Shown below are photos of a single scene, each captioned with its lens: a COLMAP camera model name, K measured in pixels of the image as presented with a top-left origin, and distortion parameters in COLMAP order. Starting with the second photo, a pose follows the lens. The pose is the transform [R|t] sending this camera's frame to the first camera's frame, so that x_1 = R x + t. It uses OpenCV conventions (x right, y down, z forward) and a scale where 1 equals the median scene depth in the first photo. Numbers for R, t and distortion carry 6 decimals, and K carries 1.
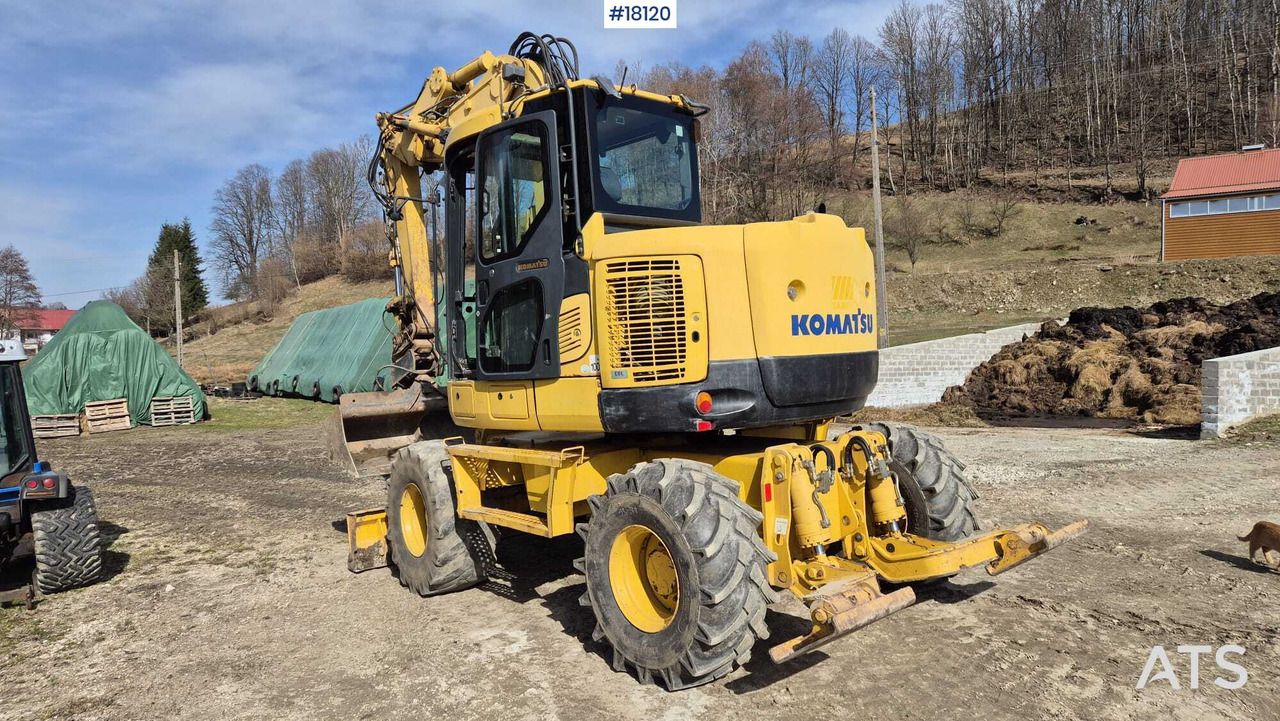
lens RADIAL K [[853.1, 0, 631.1], [0, 853.1, 351.0], [0, 0, 1]] dist [0.084348, -0.070237]
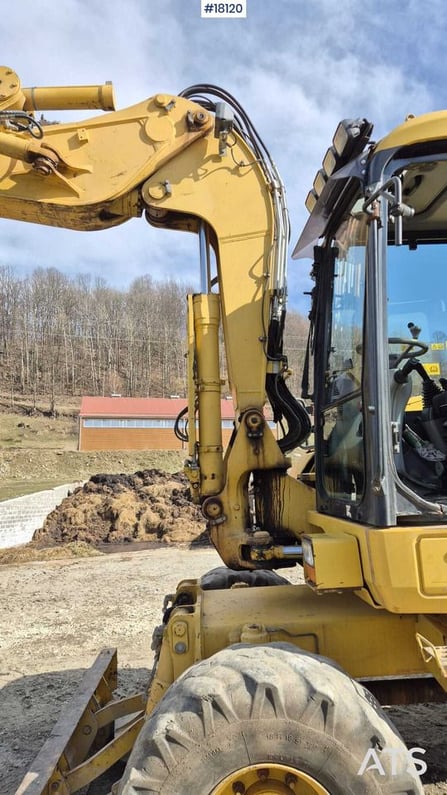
lens RADIAL K [[529.8, 0, 228.4], [0, 529.8, 396.9], [0, 0, 1]] dist [0.084348, -0.070237]
pose [[0.619913, 0.133357, 0.773255, -0.112141], [0.024299, 0.981717, -0.188789, 0.002834], [-0.784294, 0.135822, 0.605339, 0.174687]]
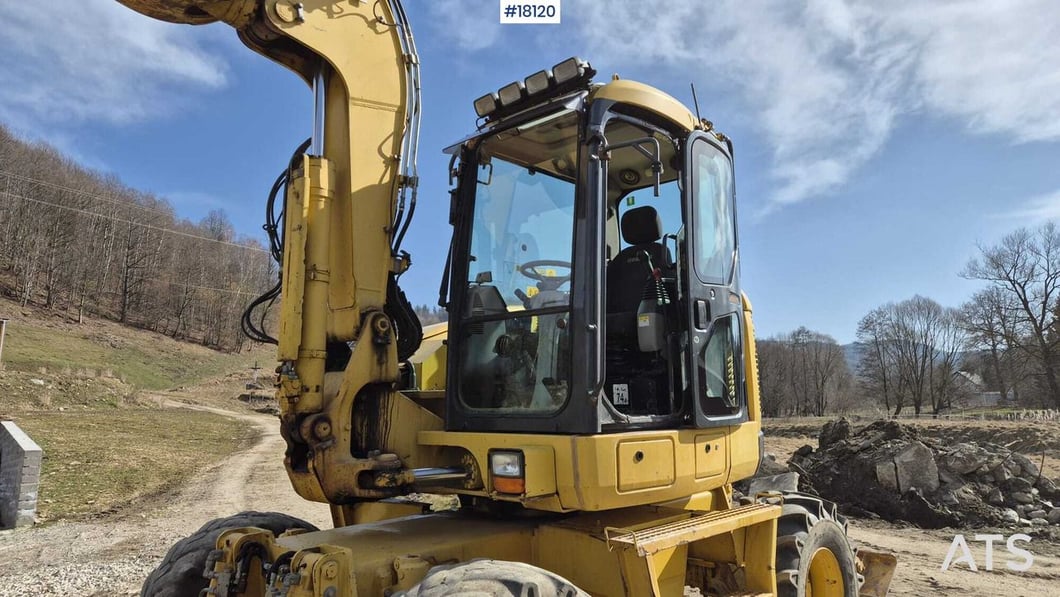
lens RADIAL K [[706.4, 0, 529.9], [0, 706.4, 287.2], [0, 0, 1]] dist [0.084348, -0.070237]
pose [[-0.086555, 0.206123, 0.974691, -0.147442], [0.028631, 0.978473, -0.204380, 0.006751], [-0.995836, 0.010216, -0.090593, 0.221895]]
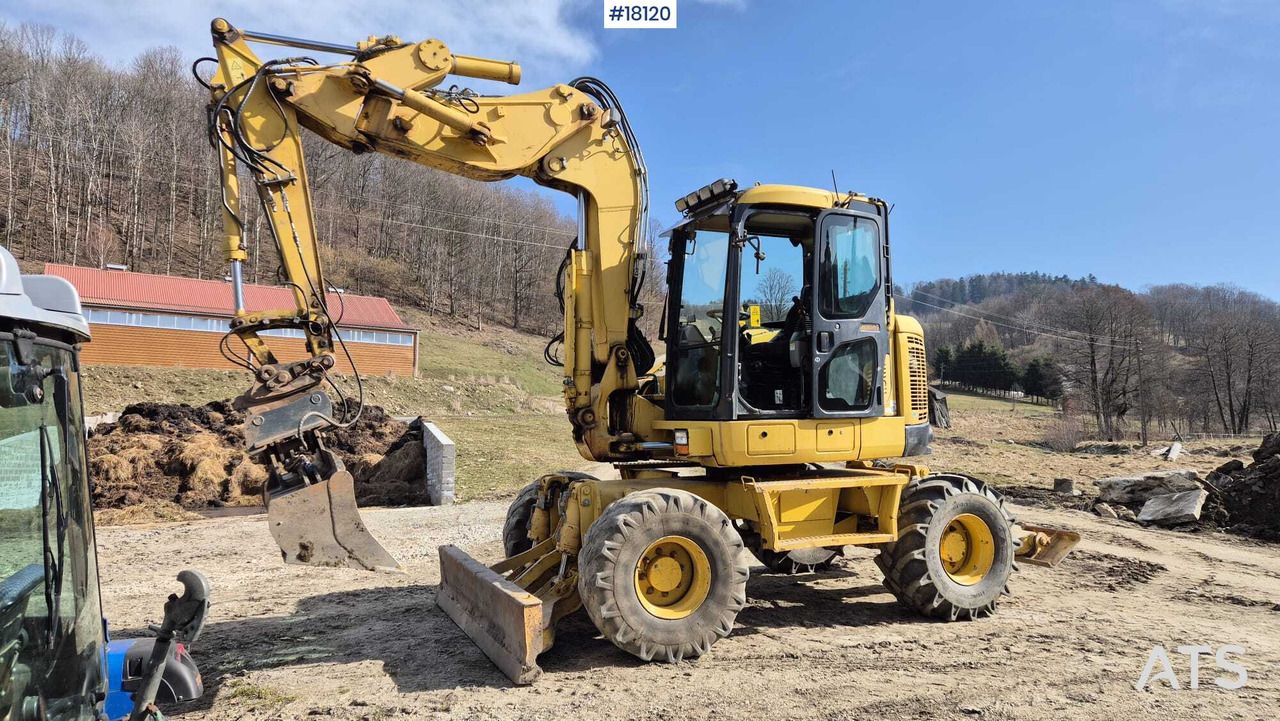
lens RADIAL K [[853.1, 0, 628.6], [0, 853.1, 354.2], [0, 0, 1]] dist [0.084348, -0.070237]
pose [[0.295334, 0.111692, 0.948843, -0.245566], [0.006234, 0.992896, -0.118818, 0.015254], [-0.955374, 0.041006, 0.292540, 0.166502]]
